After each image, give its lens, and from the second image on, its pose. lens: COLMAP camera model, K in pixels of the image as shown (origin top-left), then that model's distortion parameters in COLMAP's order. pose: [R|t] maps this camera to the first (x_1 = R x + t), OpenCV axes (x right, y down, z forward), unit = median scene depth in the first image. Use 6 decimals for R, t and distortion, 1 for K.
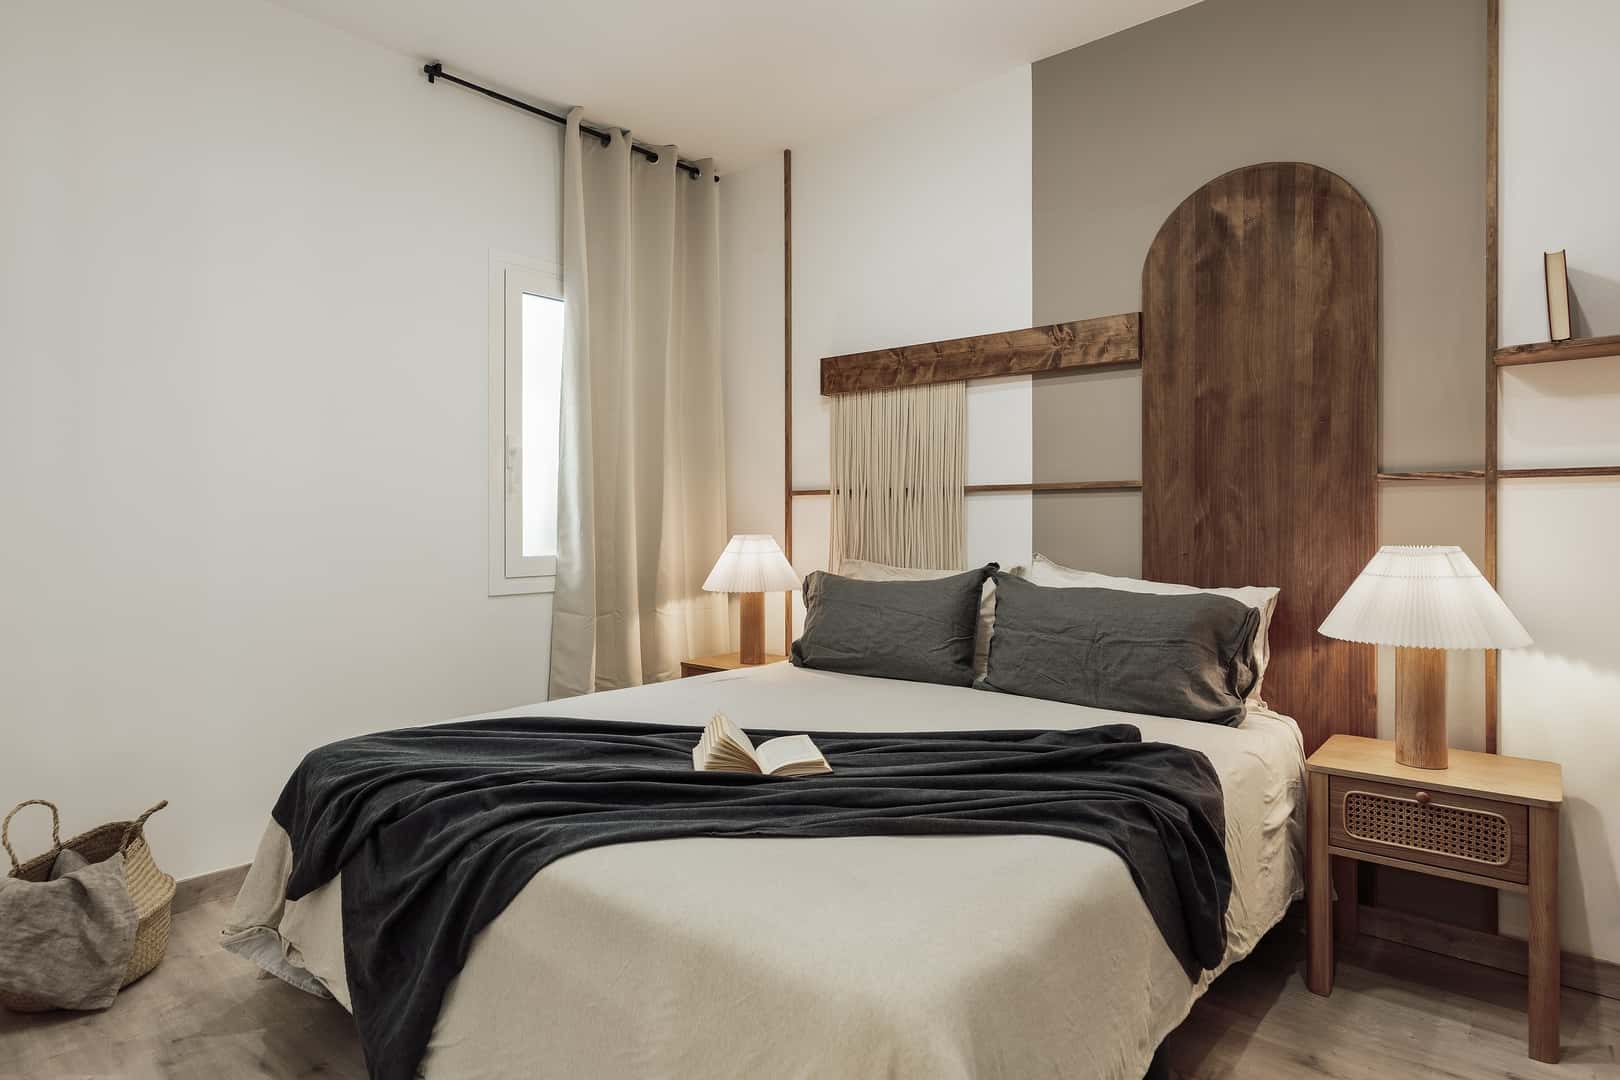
lens RADIAL K [[878.7, 0, 802.3], [0, 878.7, 523.7], [0, 0, 1]] dist [0.000300, -0.000286]
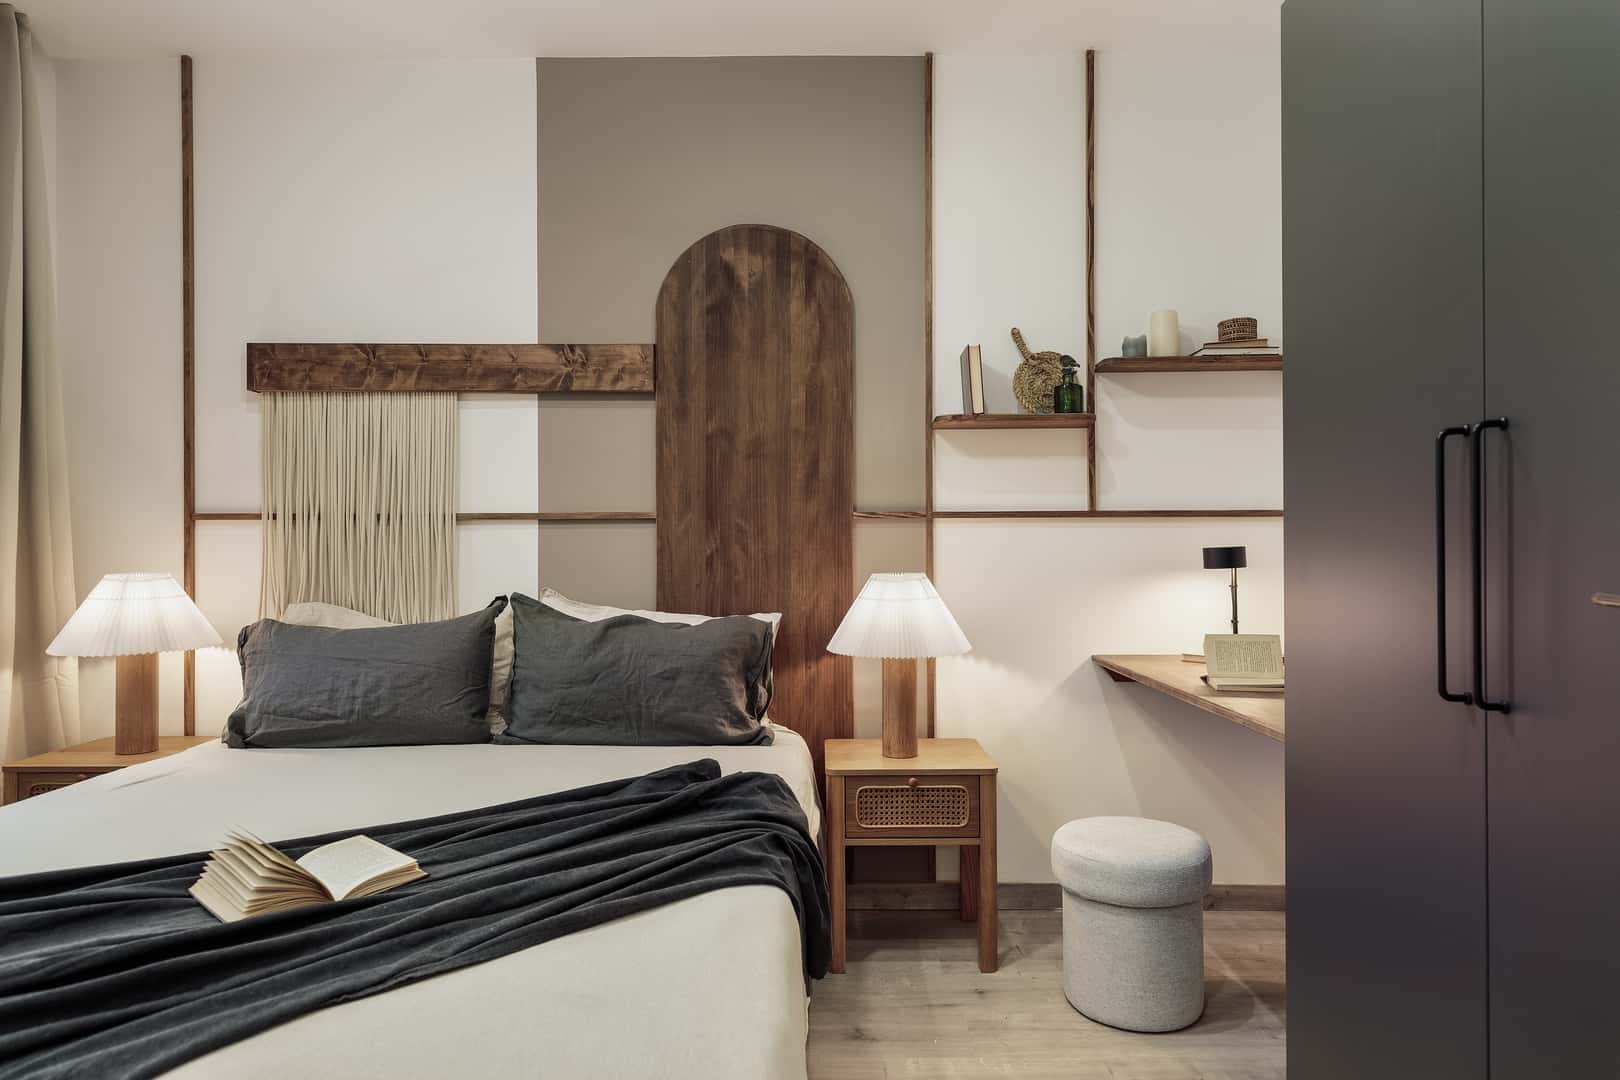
lens RADIAL K [[912.5, 0, 810.0], [0, 912.5, 540.0], [0, 0, 1]] dist [0.003196, 0.000918]
pose [[0.768750, 0.002636, 0.639544, -0.162421], [0.003854, 0.999954, -0.008754, -0.008651], [-0.639537, 0.009195, 0.768705, 0.098811]]
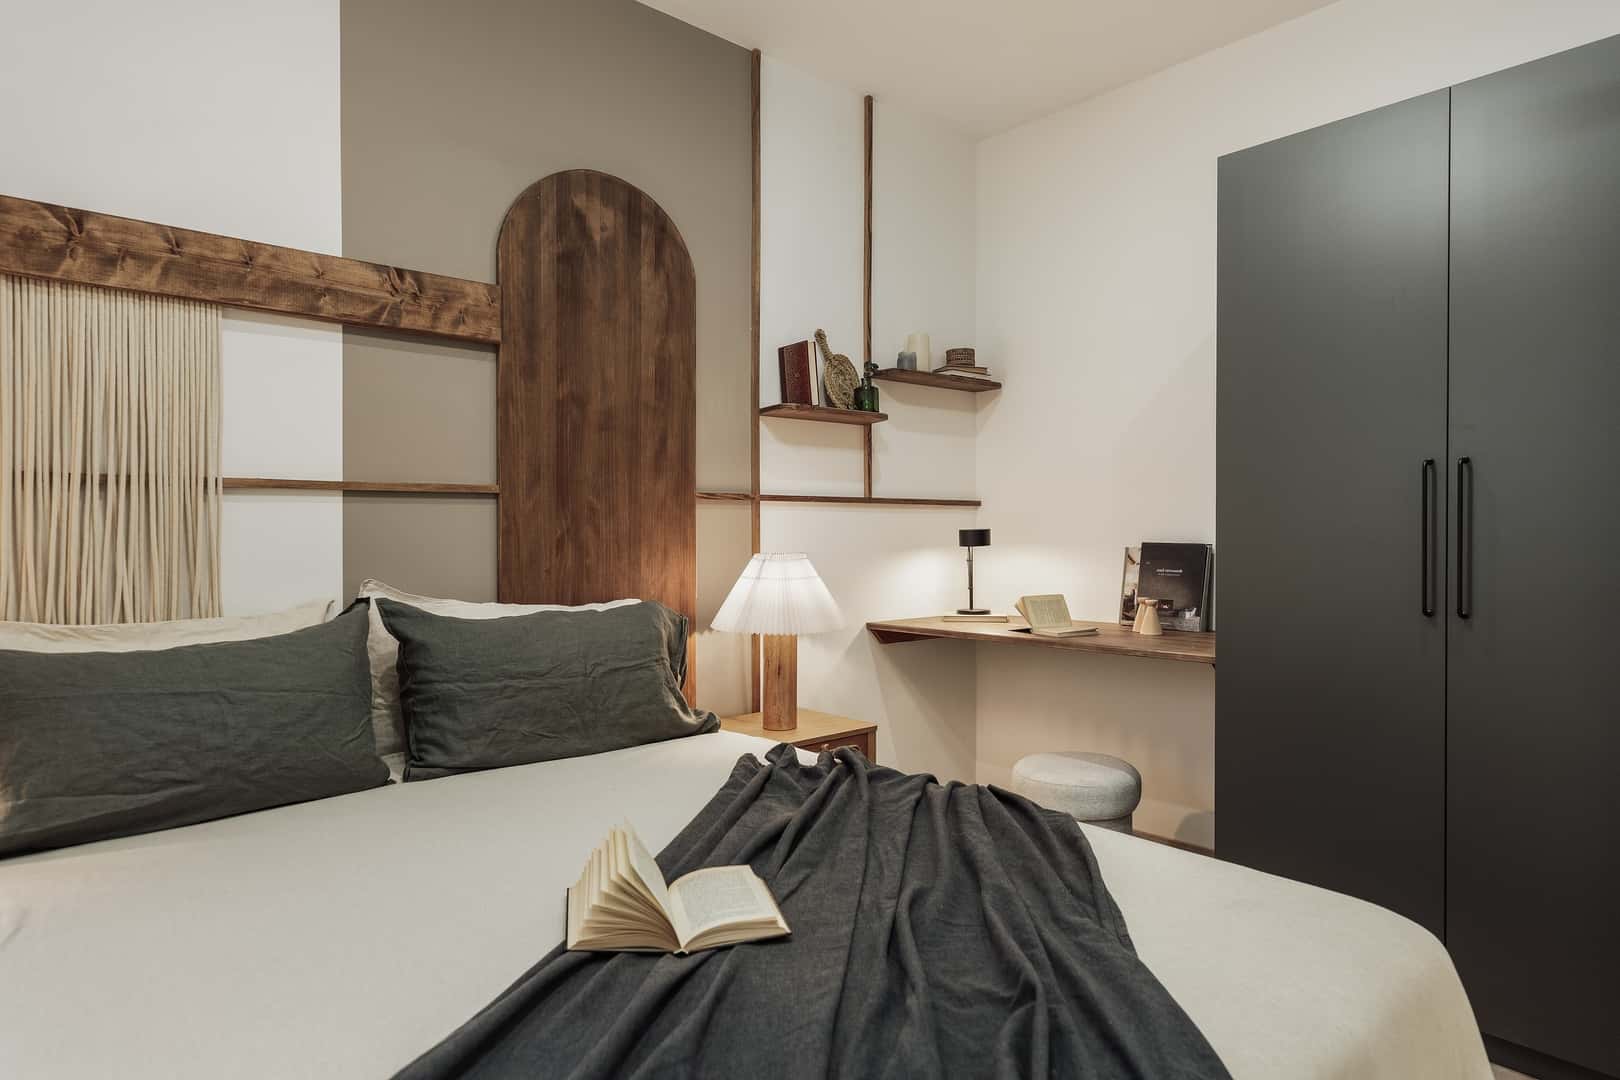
lens RADIAL K [[912.5, 0, 810.0], [0, 912.5, 540.0], [0, 0, 1]] dist [0.003196, 0.000918]
pose [[0.168633, -0.010525, 0.985623, -0.486559], [0.002425, 0.999944, 0.010263, -0.006312], [-0.985676, 0.000659, 0.168650, 0.628304]]
